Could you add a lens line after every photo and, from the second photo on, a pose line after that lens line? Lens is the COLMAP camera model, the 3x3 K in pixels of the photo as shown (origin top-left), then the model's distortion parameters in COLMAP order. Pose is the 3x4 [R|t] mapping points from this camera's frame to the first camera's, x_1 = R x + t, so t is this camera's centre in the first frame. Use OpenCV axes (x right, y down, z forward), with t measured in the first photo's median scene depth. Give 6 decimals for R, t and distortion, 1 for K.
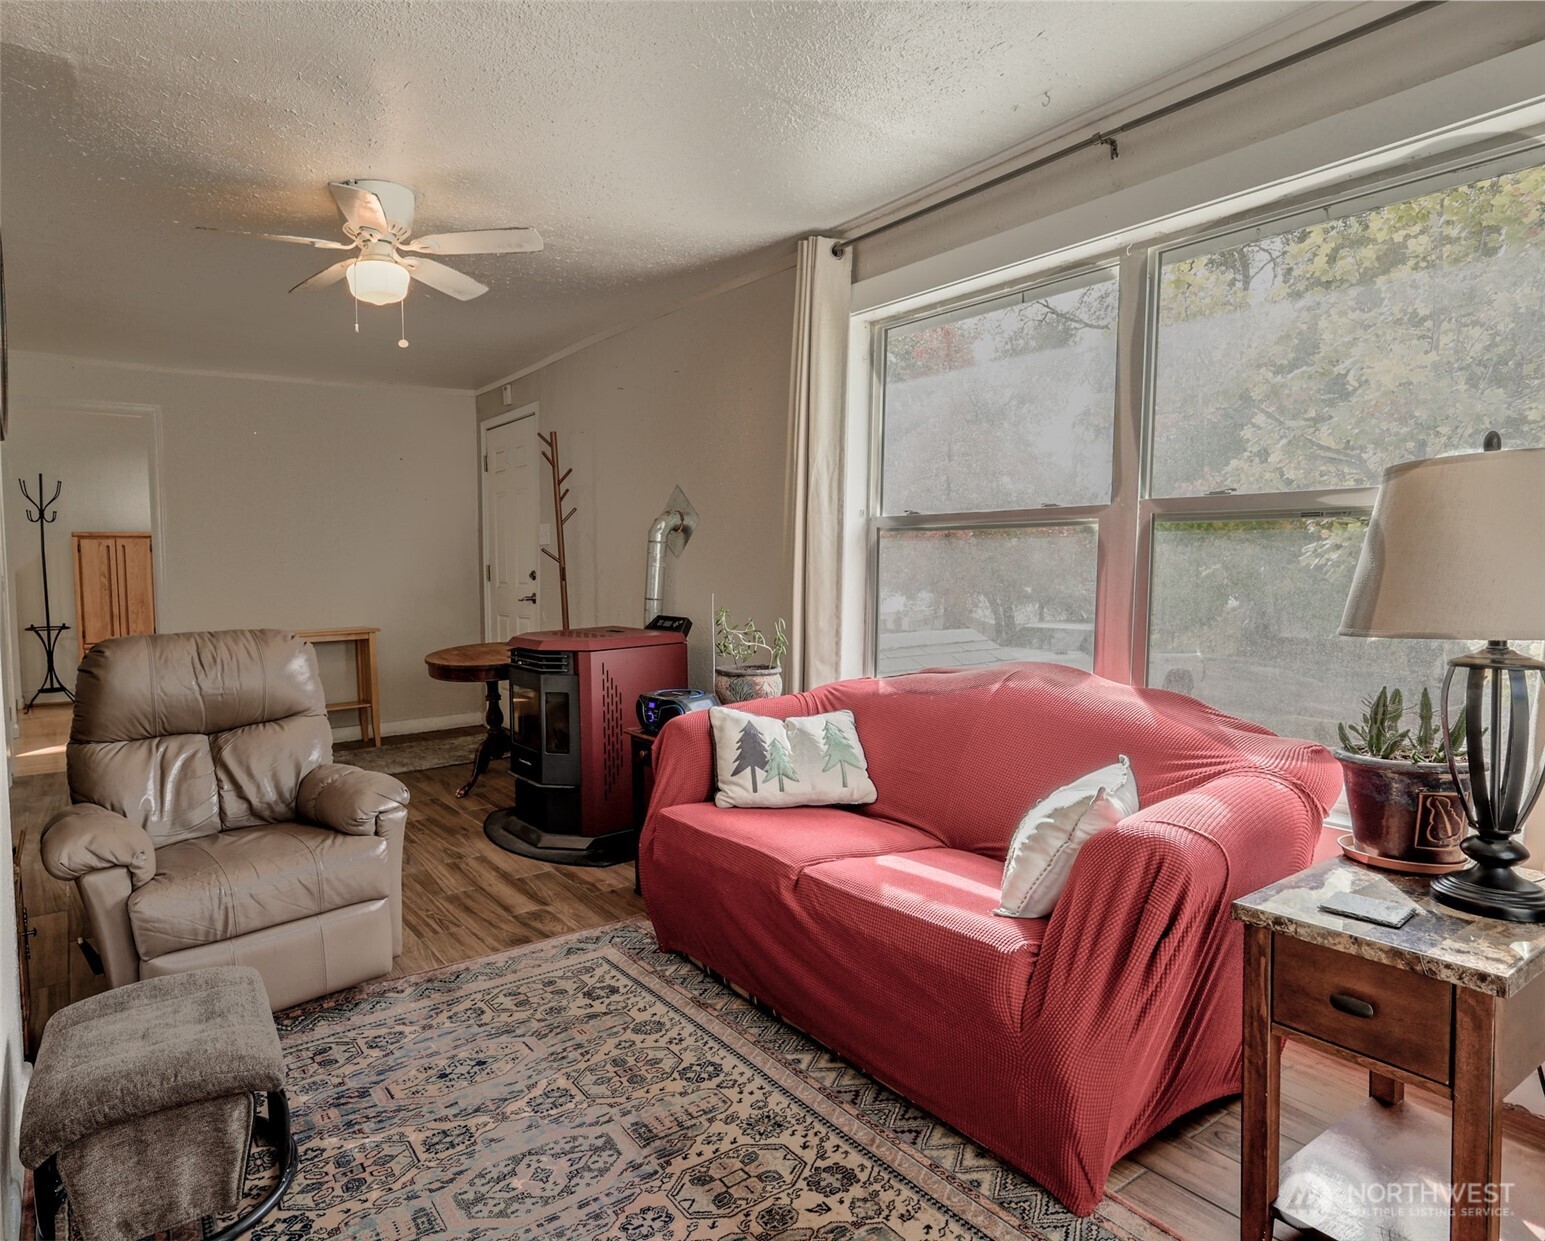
lens RADIAL K [[906.1, 0, 671.6], [0, 906.1, 627.0], [0, 0, 1]] dist [-0.001944, 0.000928]
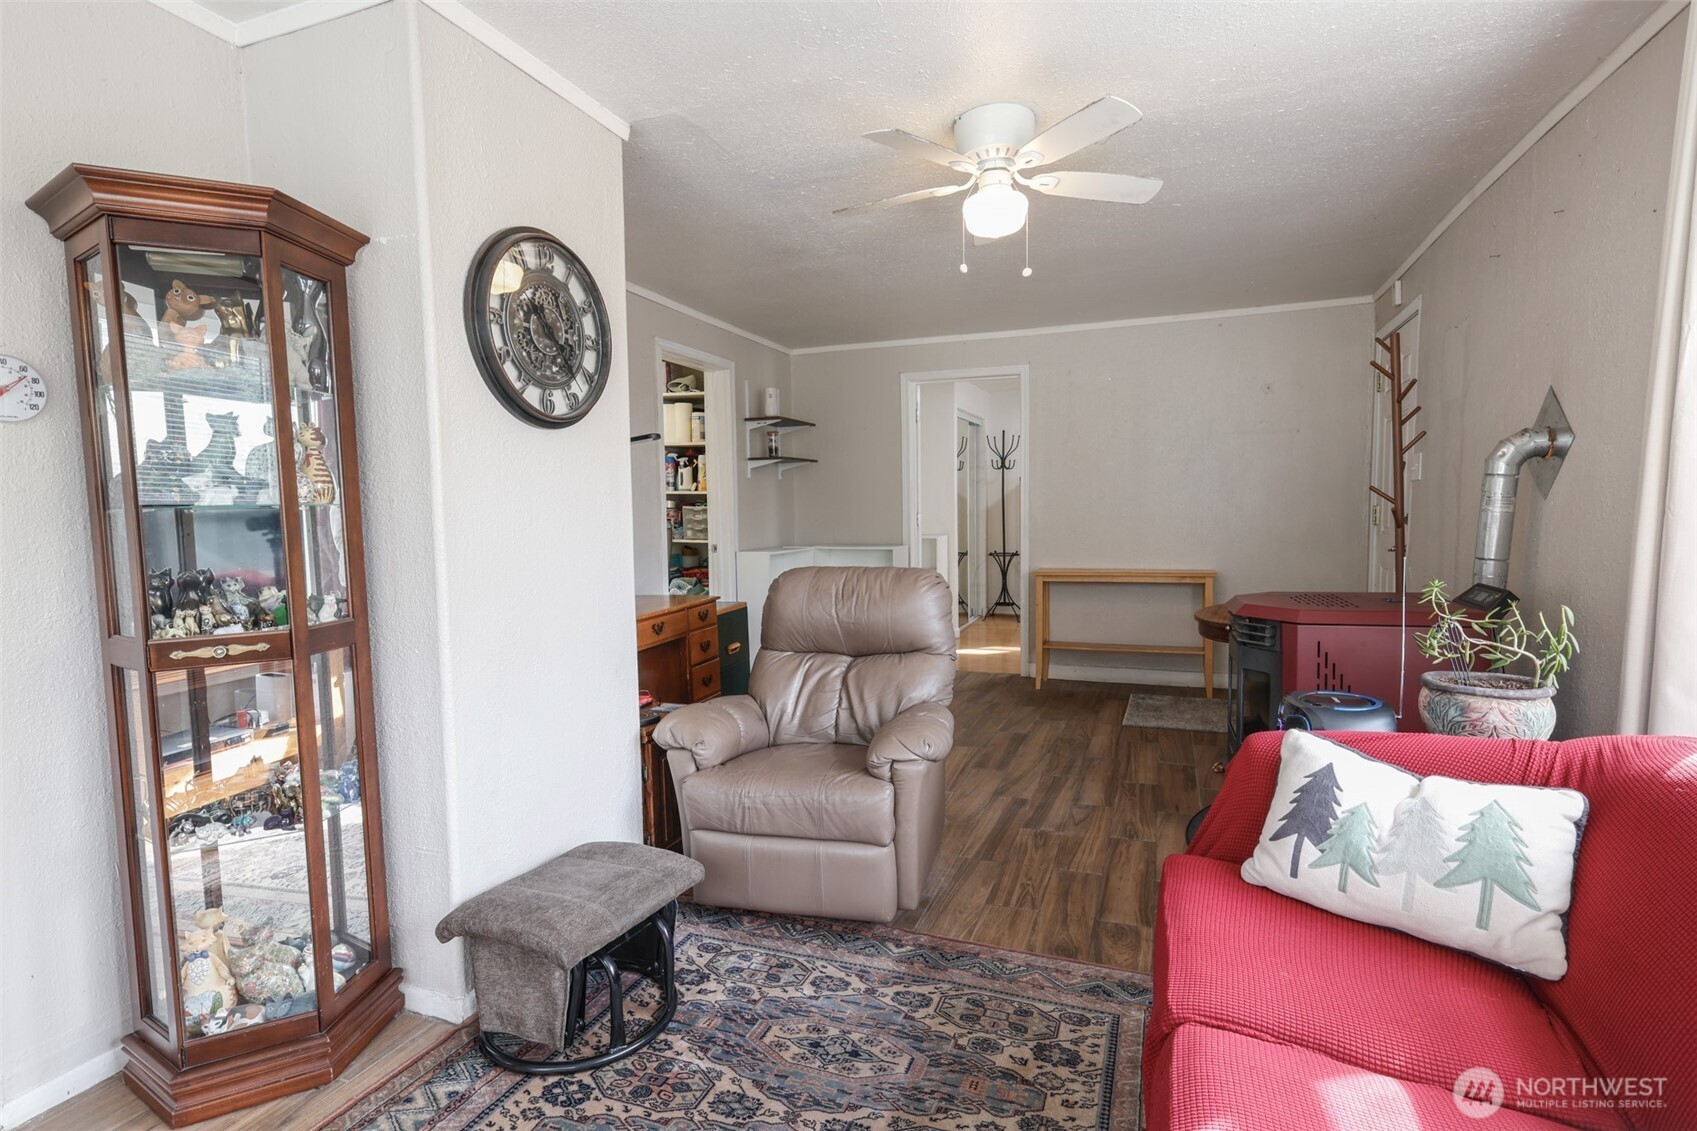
lens RADIAL K [[849.8, 0, 847.4], [0, 849.8, 570.4], [0, 0, 1]] dist [-0.001647, 0.000590]
pose [[0.578636, 0.066427, -0.812876, 0.357838], [-0.055627, 0.997571, 0.041922, -0.035560], [0.813687, 0.020960, 0.580926, 0.378589]]
